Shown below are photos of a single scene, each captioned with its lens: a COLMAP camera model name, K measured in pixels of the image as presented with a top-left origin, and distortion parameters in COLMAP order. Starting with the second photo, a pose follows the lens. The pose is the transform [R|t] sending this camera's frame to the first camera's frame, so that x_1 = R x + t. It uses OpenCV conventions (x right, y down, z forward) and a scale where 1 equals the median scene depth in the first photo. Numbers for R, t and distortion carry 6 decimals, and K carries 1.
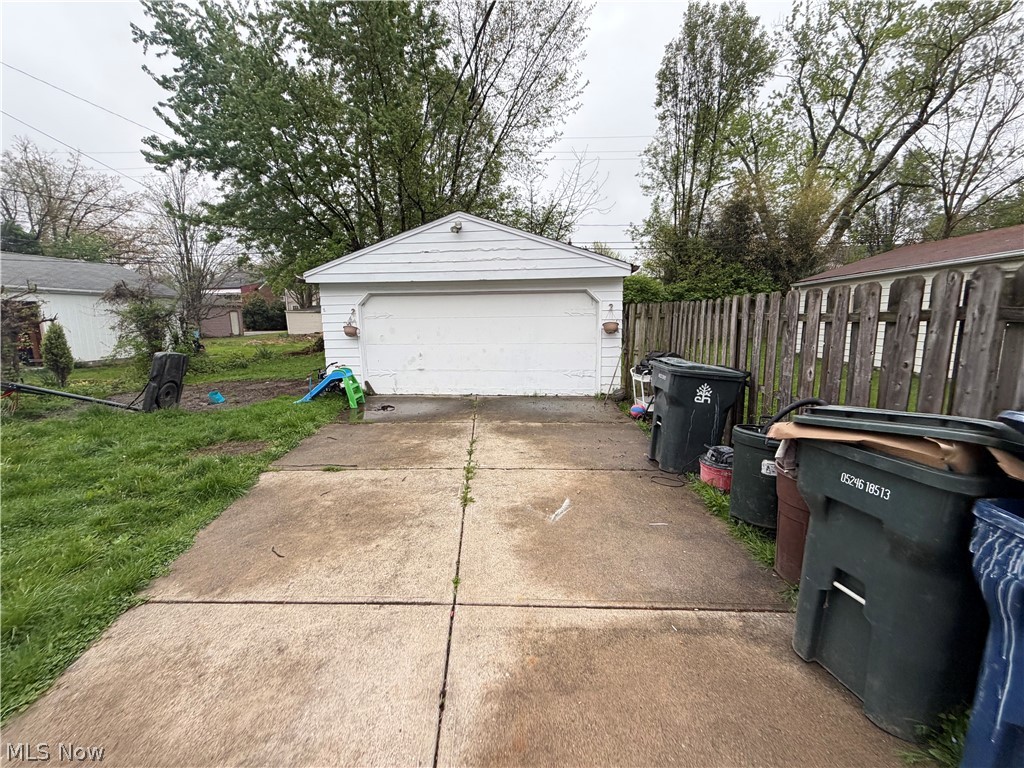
lens RADIAL K [[406.1, 0, 512.0], [0, 406.1, 384.0], [0, 0, 1]] dist [0.000424, -0.000187]
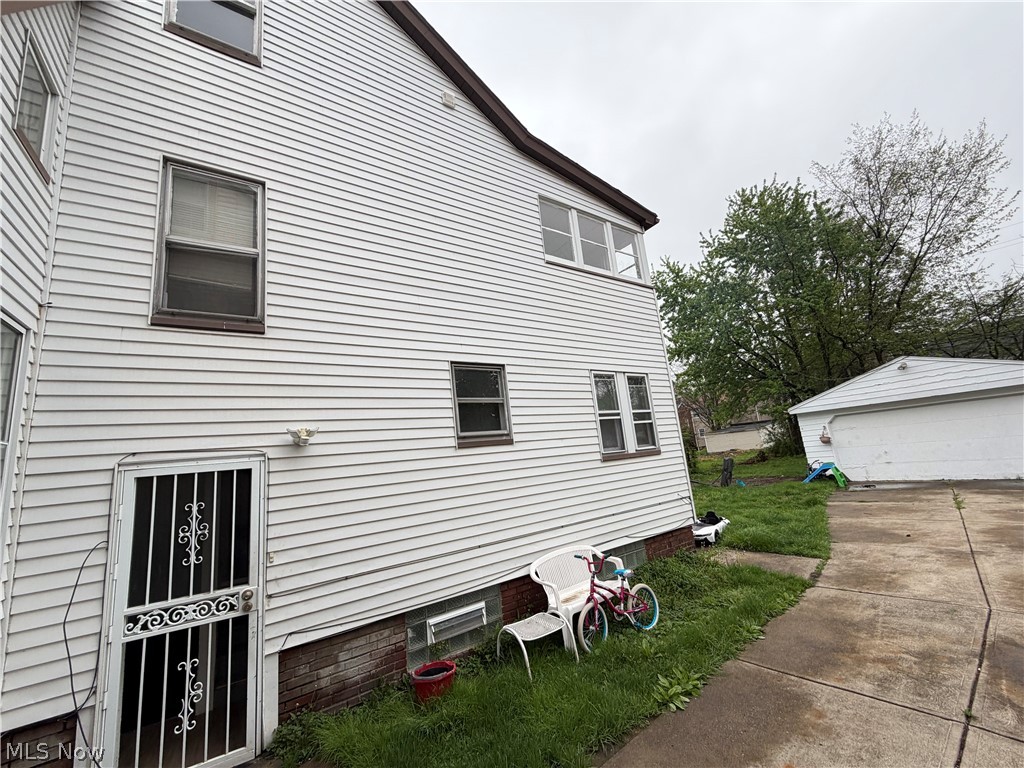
lens RADIAL K [[406.1, 0, 512.0], [0, 406.1, 384.0], [0, 0, 1]] dist [0.000424, -0.000187]
pose [[0.645835, -0.192738, -0.738749, 0.030727], [-0.031604, 0.960032, -0.278099, 0.143126], [0.762823, 0.202953, 0.613931, -0.979073]]
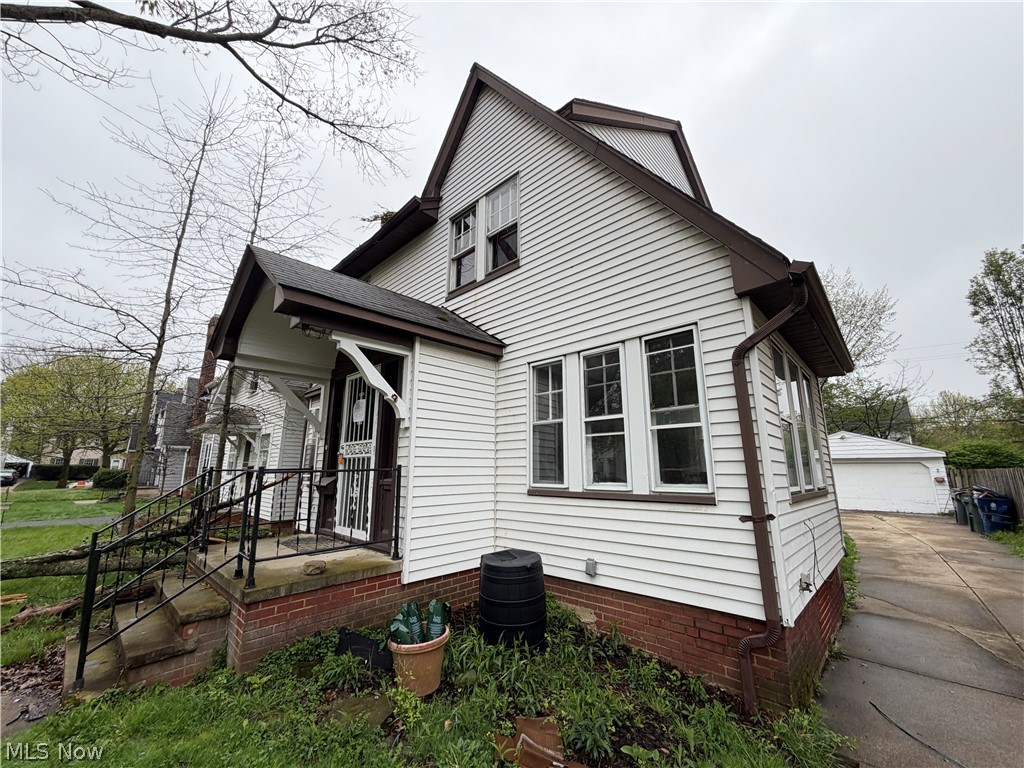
lens RADIAL K [[406.1, 0, 512.0], [0, 406.1, 384.0], [0, 0, 1]] dist [0.000424, -0.000187]
pose [[0.797655, -0.112557, -0.592518, -0.226552], [-0.107499, 0.940166, -0.323314, 0.312422], [0.593456, 0.321588, 0.737829, -2.034819]]
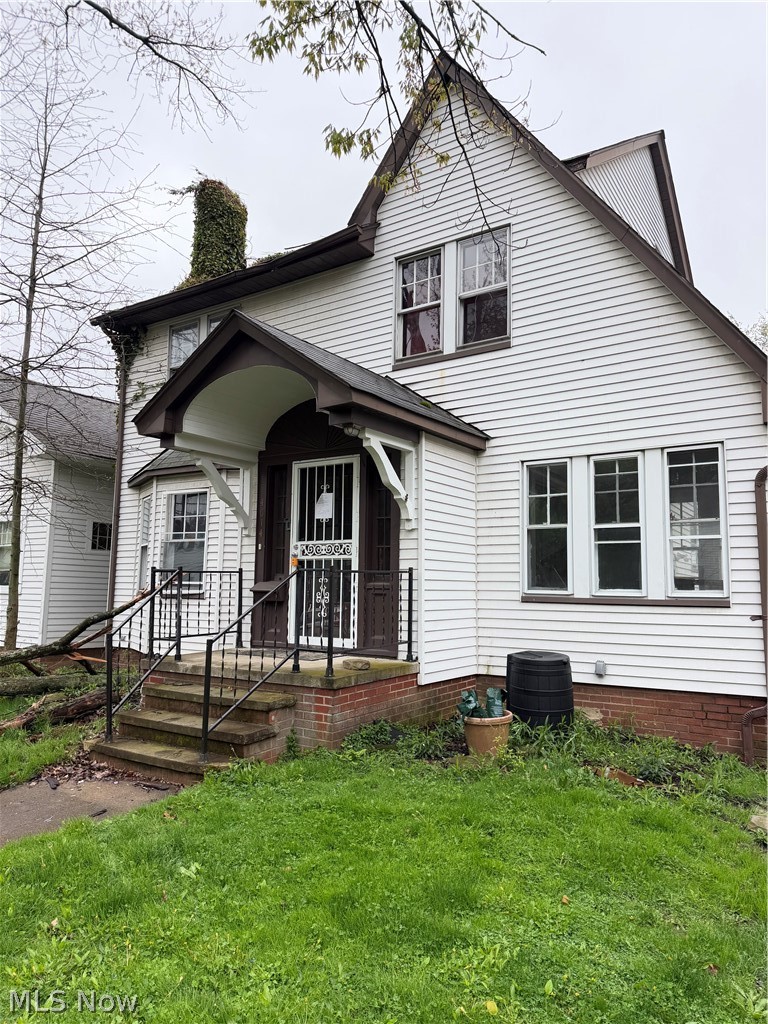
lens RADIAL K [[699.6, 0, 383.1], [0, 699.6, 516.8], [0, 0, 1]] dist [0.176445, -0.335769]
pose [[0.890990, -0.021644, -0.453506, -0.815221], [-0.098045, 0.966123, -0.238734, 1.094740], [0.443310, 0.257173, 0.858684, -5.712996]]
